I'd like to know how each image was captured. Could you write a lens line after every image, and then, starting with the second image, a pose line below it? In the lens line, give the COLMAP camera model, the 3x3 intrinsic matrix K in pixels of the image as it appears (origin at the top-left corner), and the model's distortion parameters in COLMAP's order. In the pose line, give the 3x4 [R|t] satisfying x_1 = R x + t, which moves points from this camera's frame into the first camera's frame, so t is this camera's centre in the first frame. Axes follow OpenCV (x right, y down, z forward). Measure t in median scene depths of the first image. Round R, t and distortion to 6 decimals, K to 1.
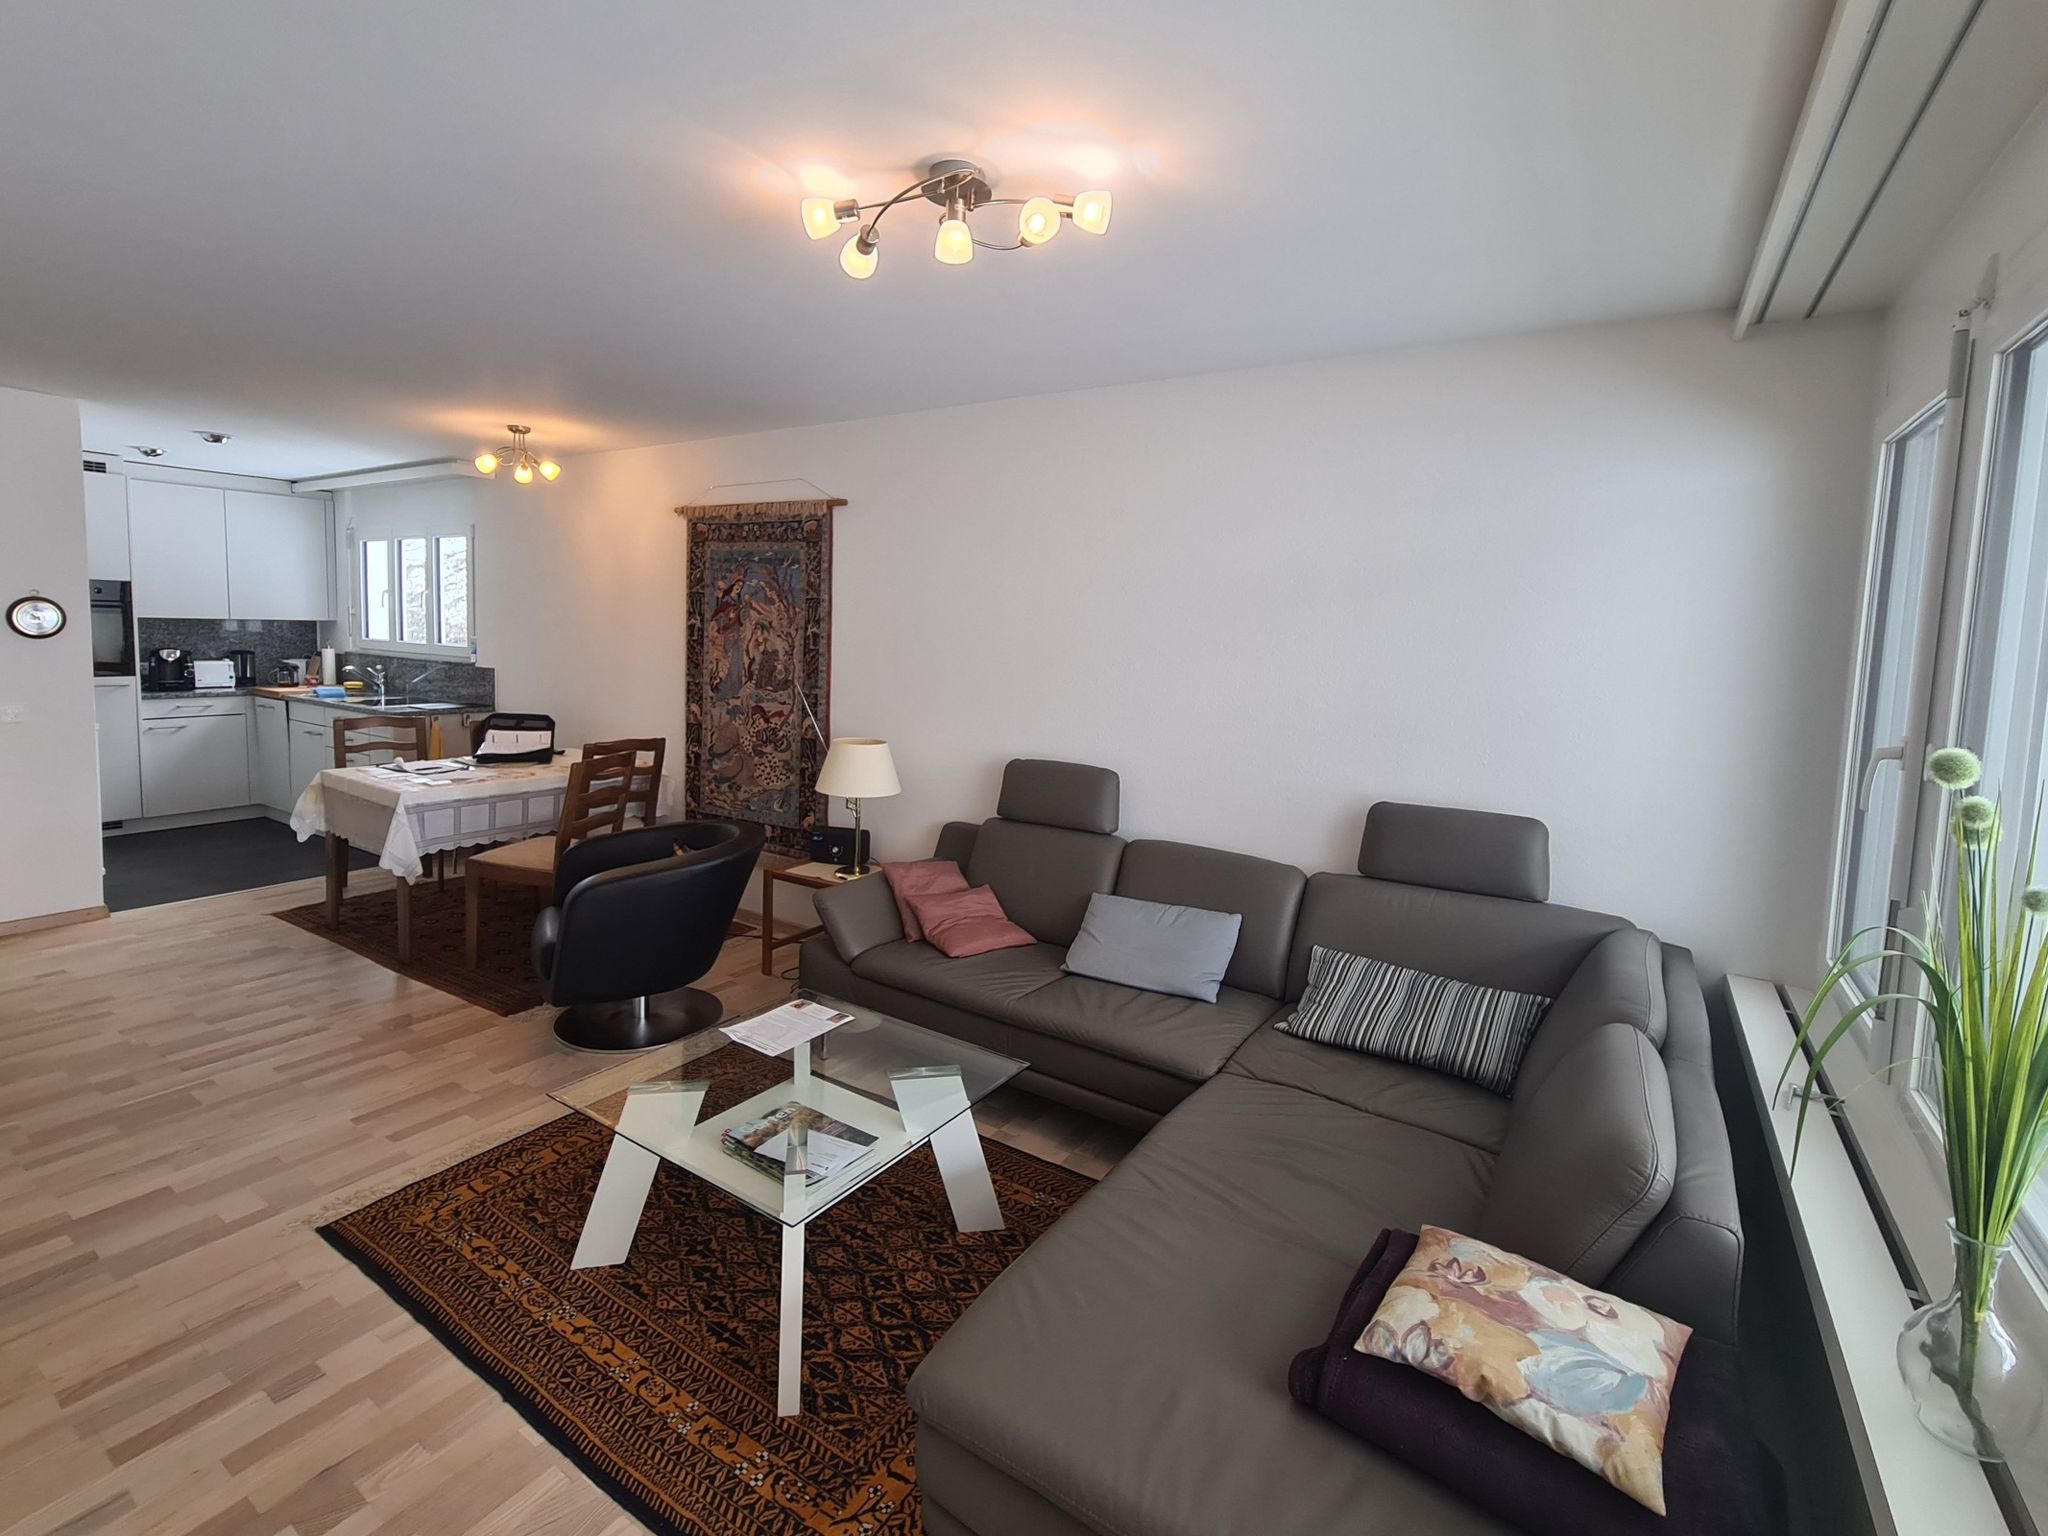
lens RADIAL K [[949.2, 0, 1011.9], [0, 949.2, 716.4], [0, 0, 1]] dist [0.006099, -0.000525]
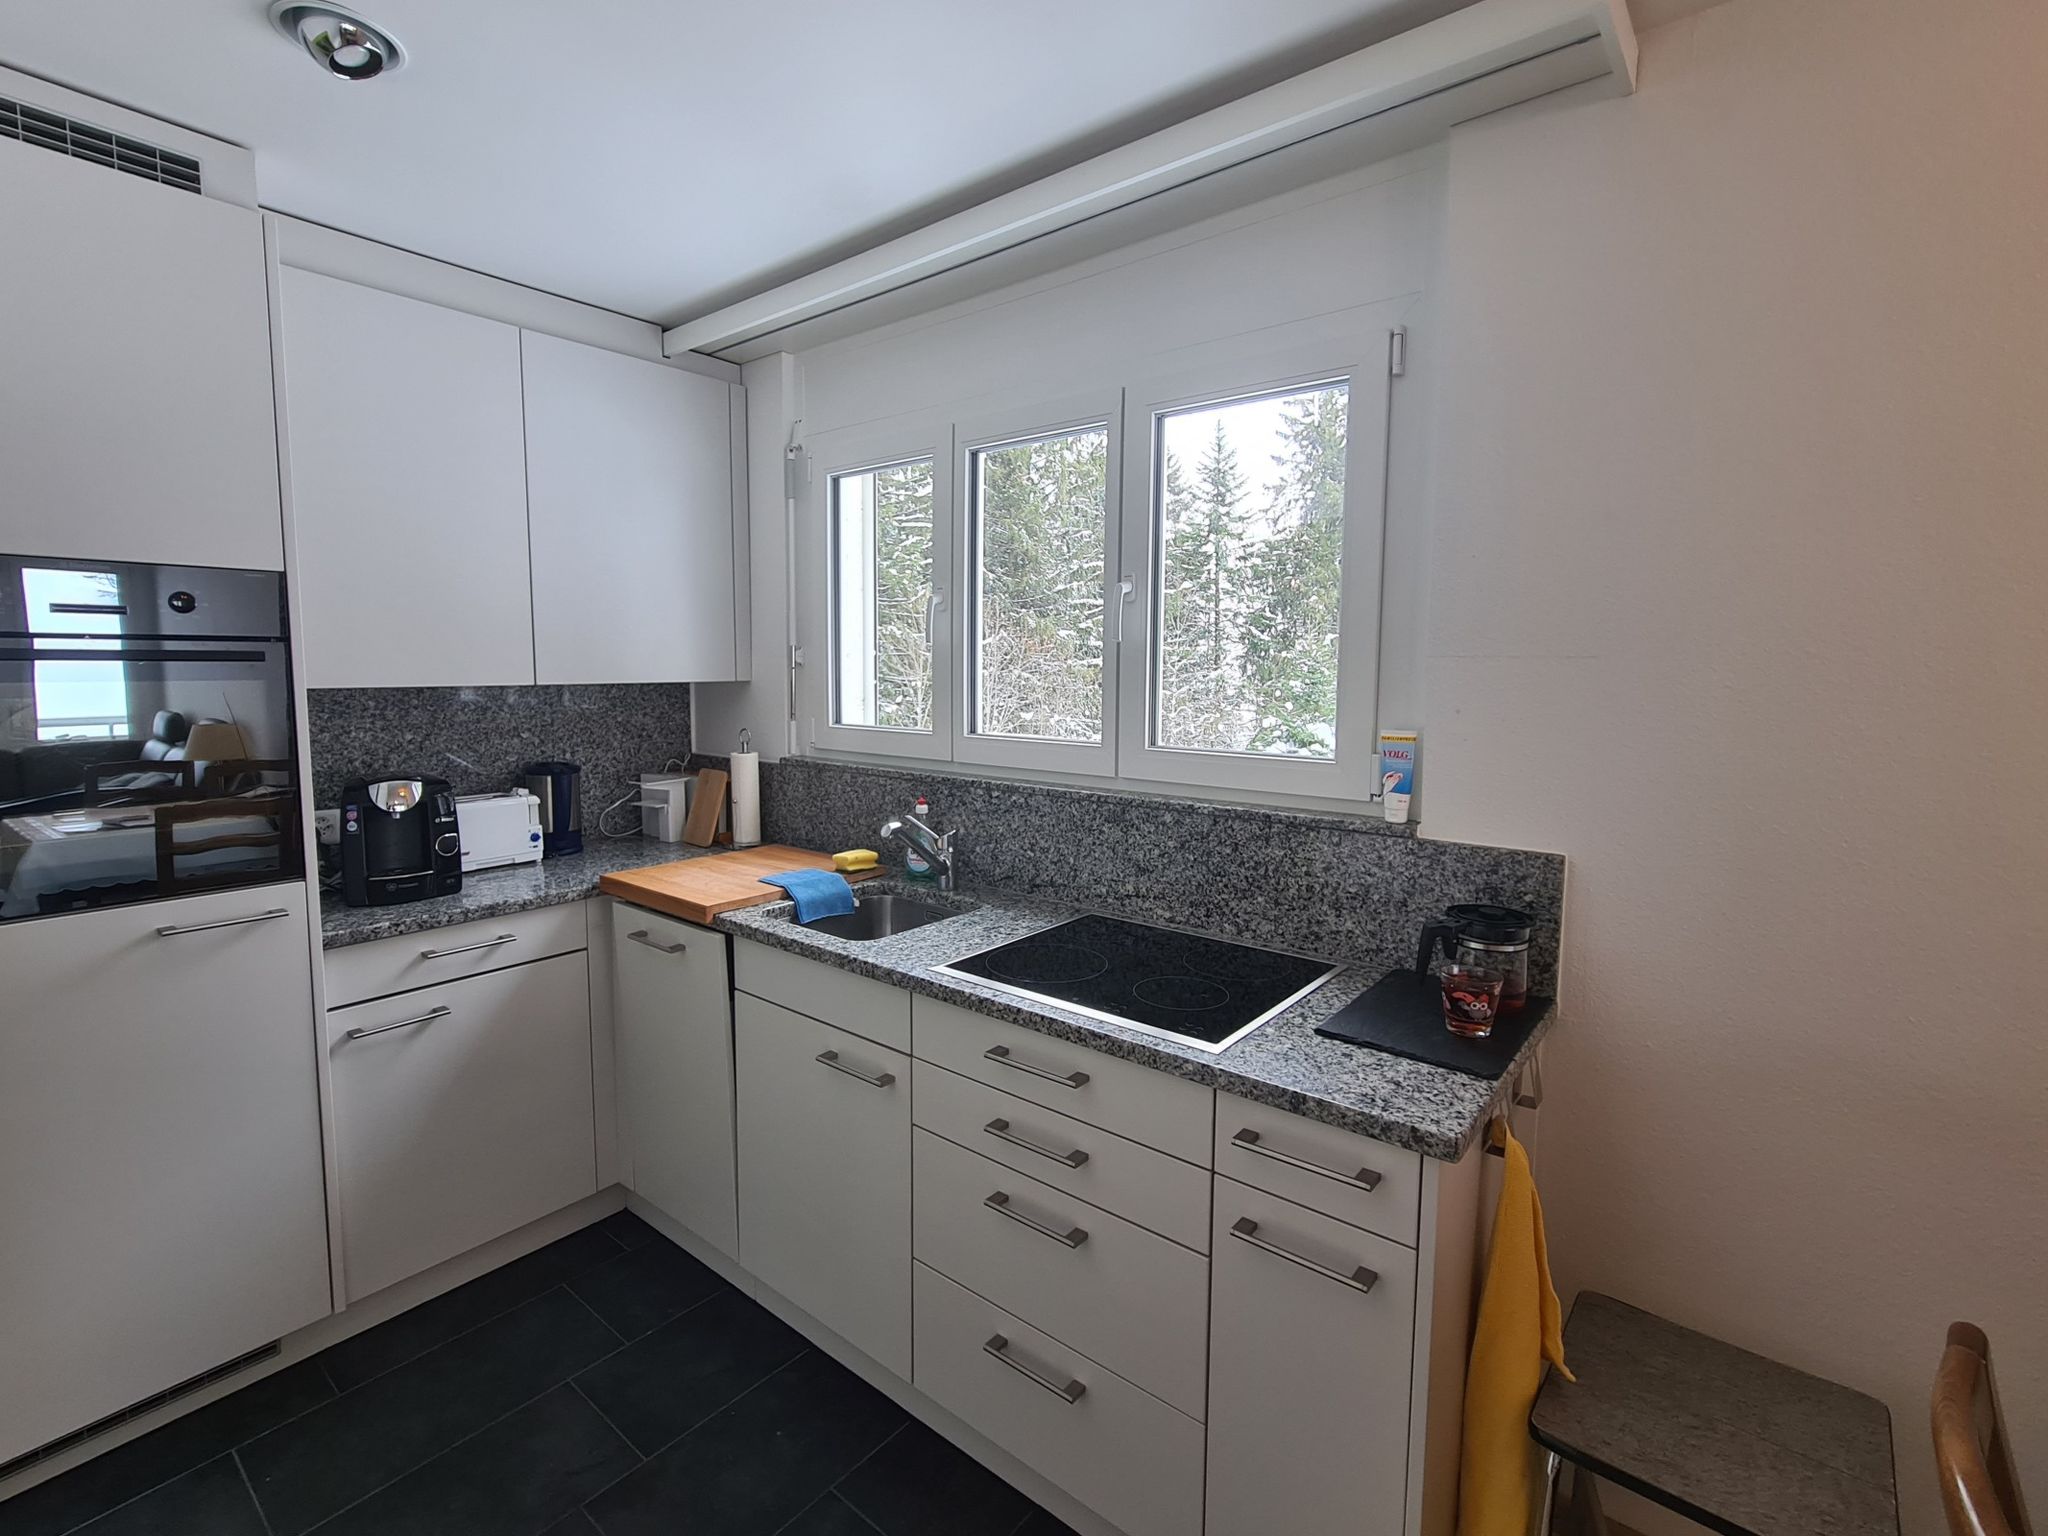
lens RADIAL K [[949.2, 0, 1004.7], [0, 949.2, 759.8], [0, 0, 1]] dist [0.006099, -0.000525]
pose [[0.994295, -0.015802, -0.105492, -0.614453], [0.016228, 0.999863, 0.003181, -0.073137], [0.105427, -0.004875, 0.994415, 0.667067]]
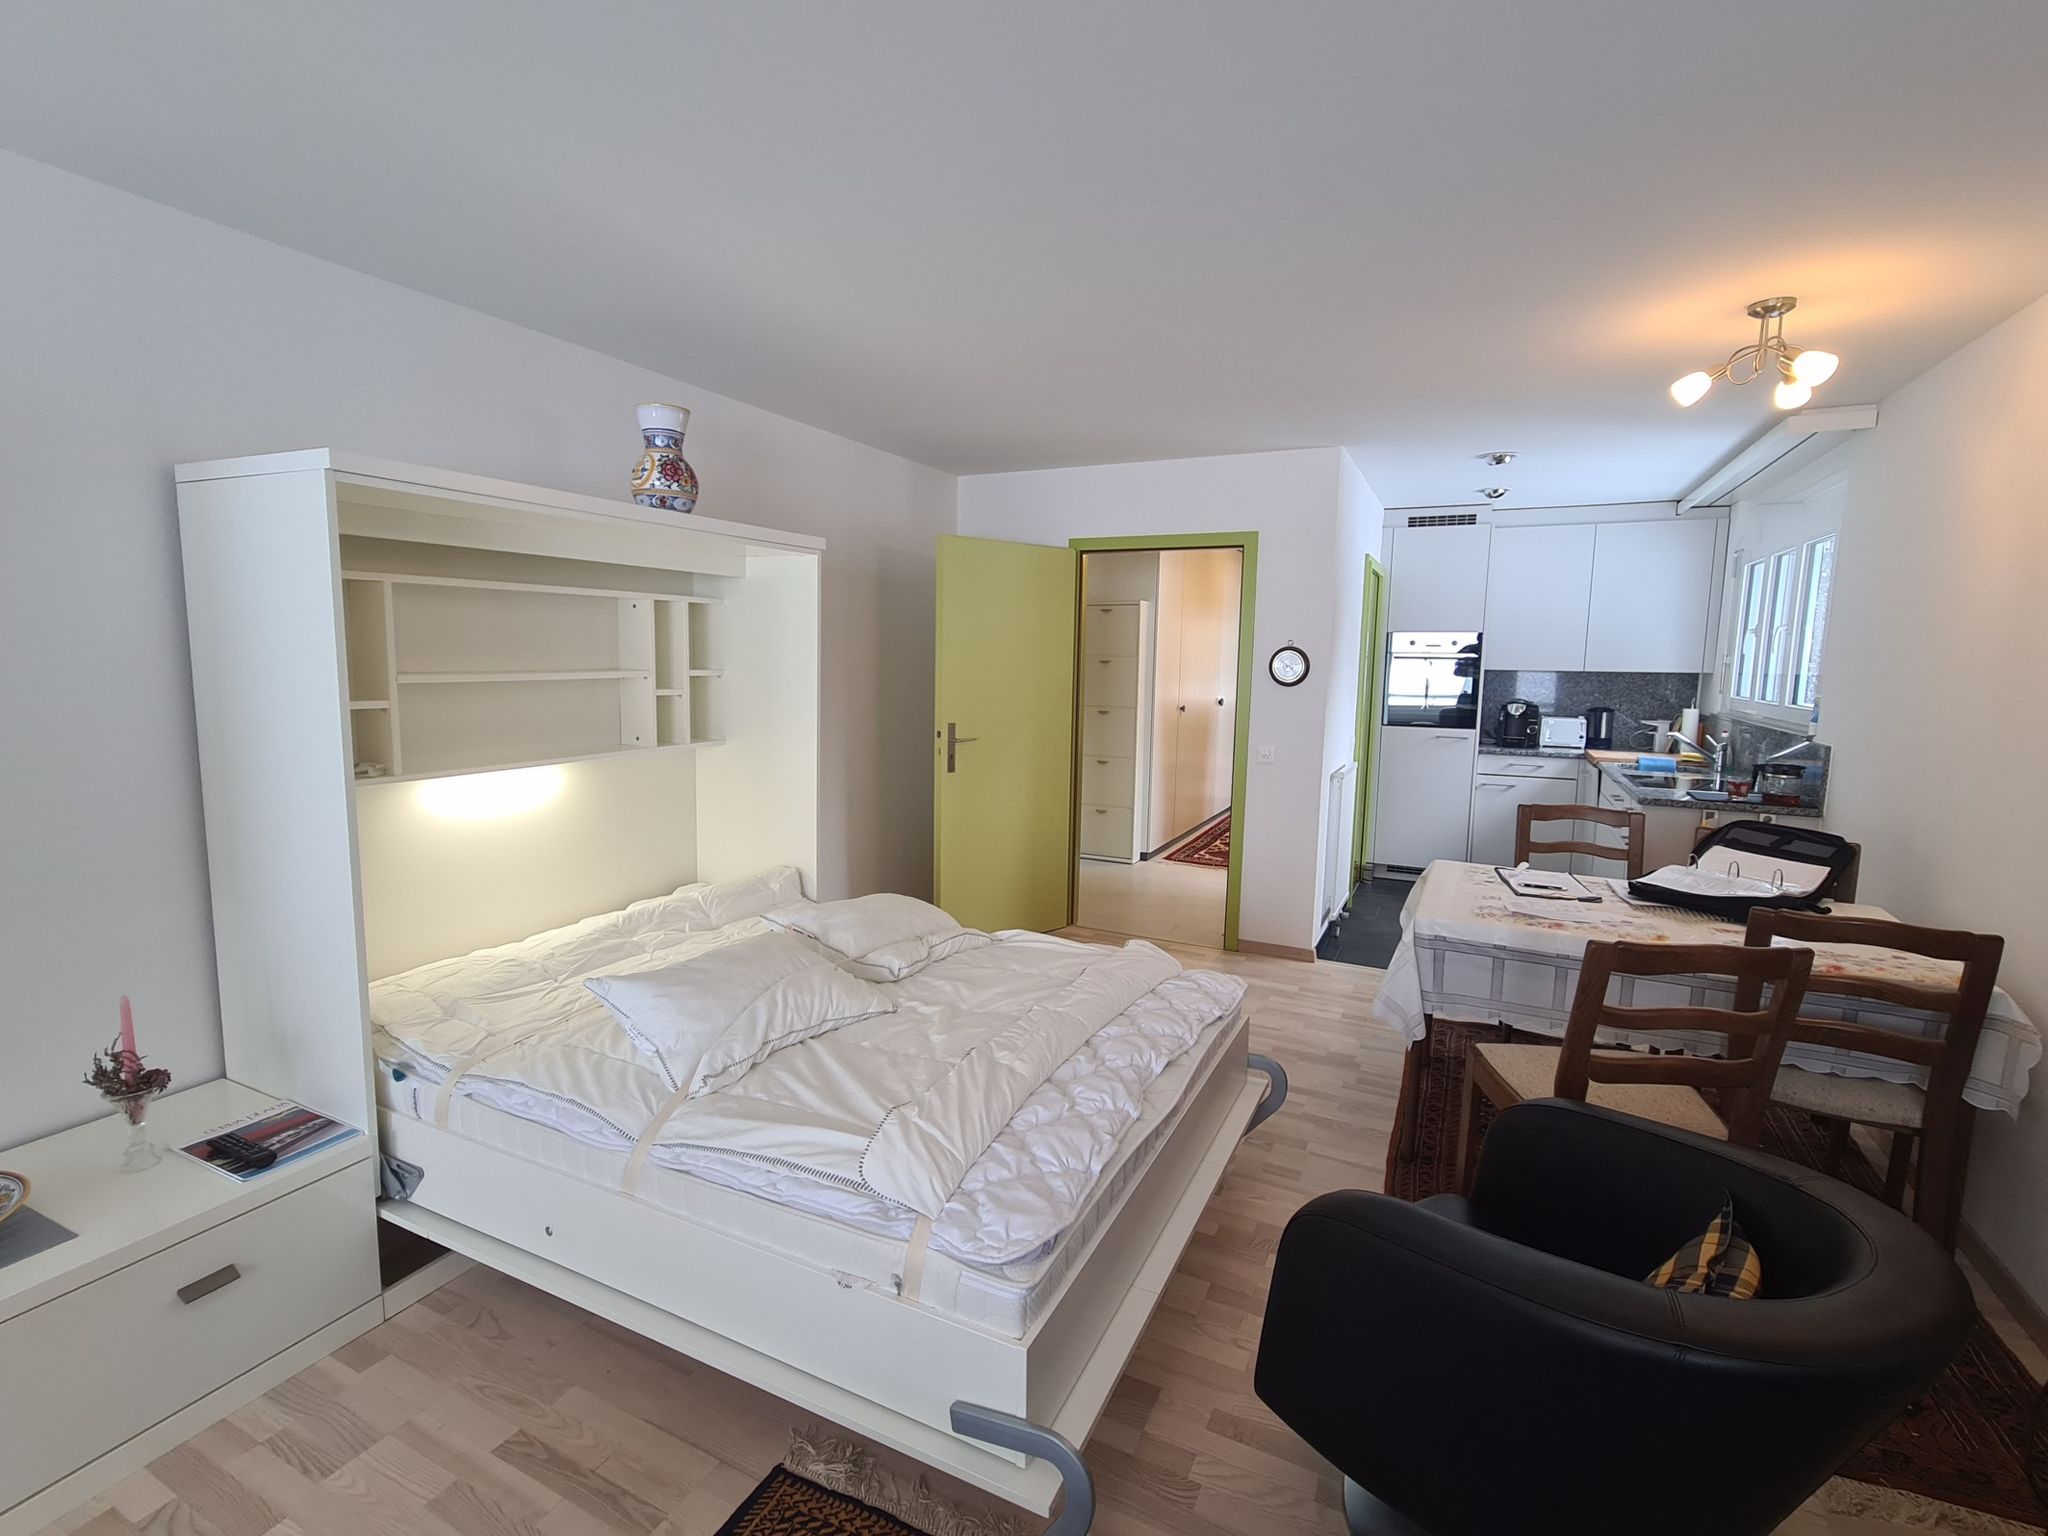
lens RADIAL K [[949.2, 0, 1014.8], [0, 949.2, 765.8], [0, 0, 1]] dist [0.006099, -0.000525]
pose [[0.124642, 0.090209, -0.988093, -0.008539], [-0.104313, 0.991531, 0.077364, -0.029292], [0.986703, 0.093428, 0.132996, 0.379152]]
